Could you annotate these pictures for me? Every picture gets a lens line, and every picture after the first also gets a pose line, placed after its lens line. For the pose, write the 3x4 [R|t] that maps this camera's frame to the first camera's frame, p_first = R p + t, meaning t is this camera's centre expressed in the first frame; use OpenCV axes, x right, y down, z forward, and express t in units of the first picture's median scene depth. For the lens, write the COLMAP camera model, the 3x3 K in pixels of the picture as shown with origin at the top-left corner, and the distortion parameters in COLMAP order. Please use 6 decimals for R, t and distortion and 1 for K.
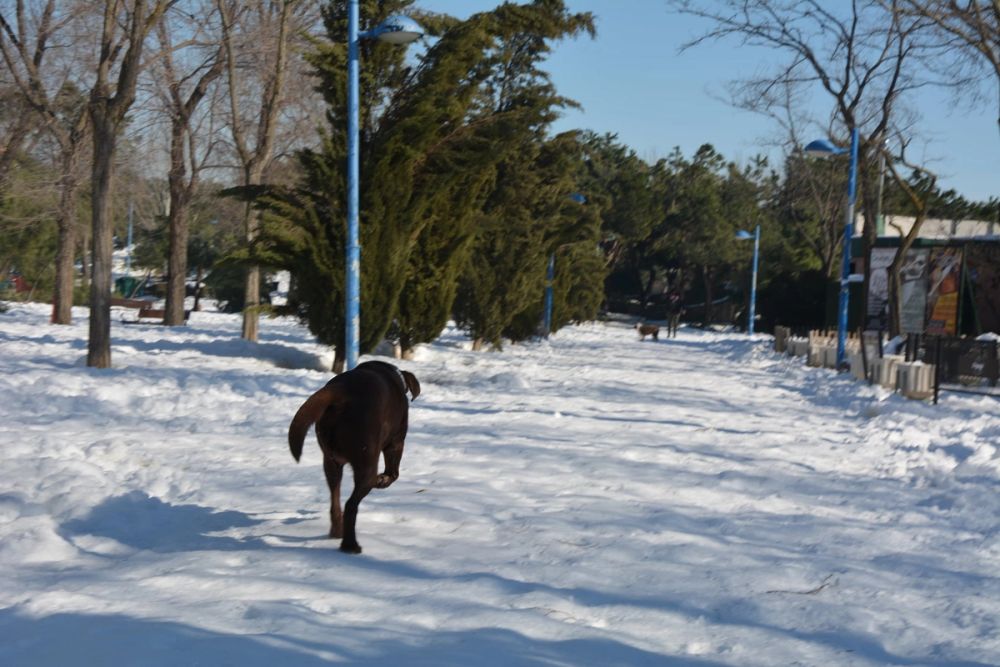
lens RADIAL K [[2935.6, 0, 422.0], [0, 2935.6, 393.0], [0, 0, 1]] dist [0.769183, 7.457740]
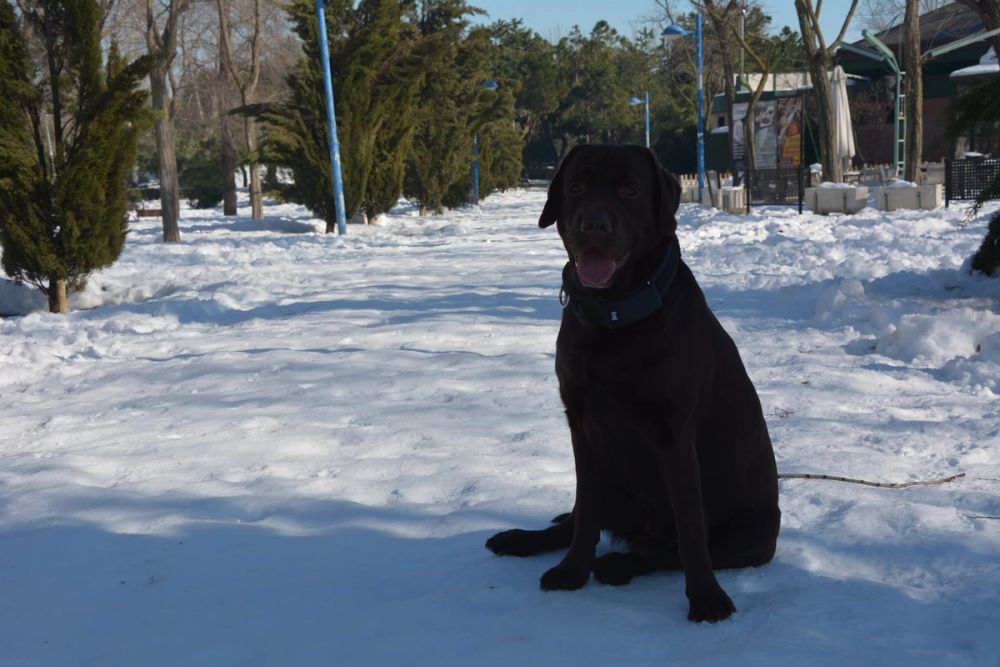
lens RADIAL K [[2935.6, 0, 422.0], [0, 2935.6, 393.0], [0, 0, 1]] dist [0.769183, 7.457740]
pose [[0.995344, -0.094646, 0.018234, -0.011739], [0.093869, 0.994797, 0.039586, 0.010682], [-0.021885, -0.037690, 0.999050, -0.262463]]
